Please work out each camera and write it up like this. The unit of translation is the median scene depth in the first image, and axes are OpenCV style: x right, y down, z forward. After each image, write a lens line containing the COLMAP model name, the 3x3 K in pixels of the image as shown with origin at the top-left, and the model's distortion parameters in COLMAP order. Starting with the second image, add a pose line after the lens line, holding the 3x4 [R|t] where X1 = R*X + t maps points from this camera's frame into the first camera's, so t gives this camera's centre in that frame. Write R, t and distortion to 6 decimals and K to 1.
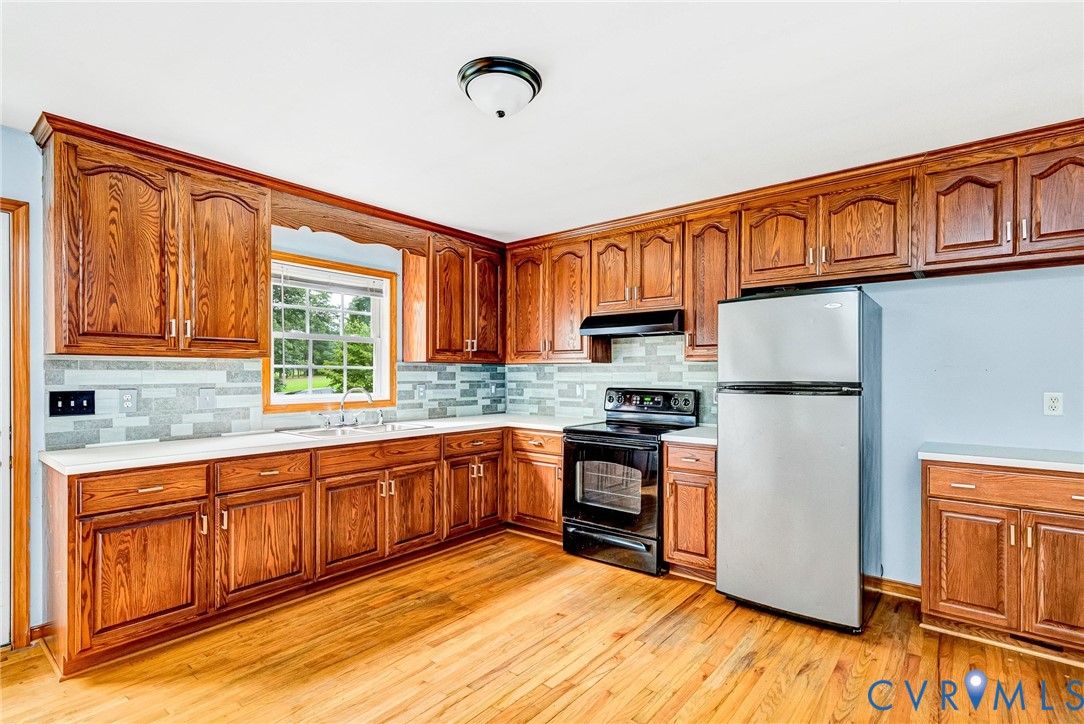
lens RADIAL K [[493.5, 0, 537.2], [0, 493.5, 368.8], [0, 0, 1]] dist [0.010035, -0.000611]
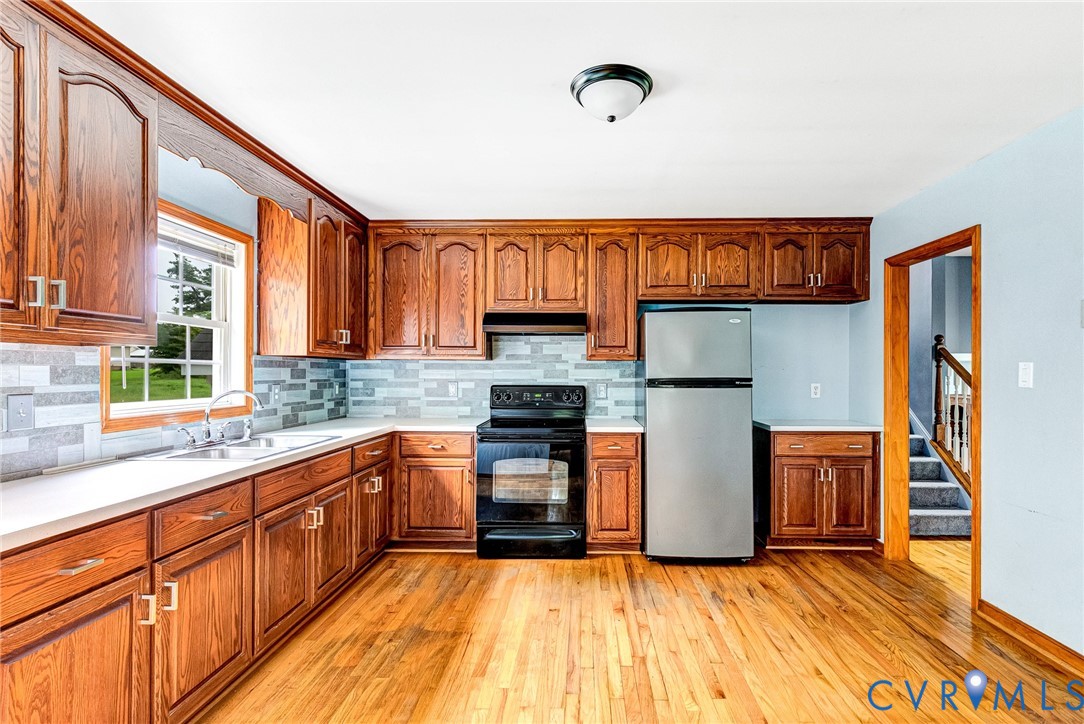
lens RADIAL K [[518.4, 0, 542.0], [0, 518.4, 362.0], [0, 0, 1]] dist [0.015225, 0.000209]
pose [[0.812507, 0.011893, 0.582829, -0.453707], [-0.007657, 0.999923, -0.009730, 0.001304], [-0.582900, 0.003443, 0.812536, 0.113800]]
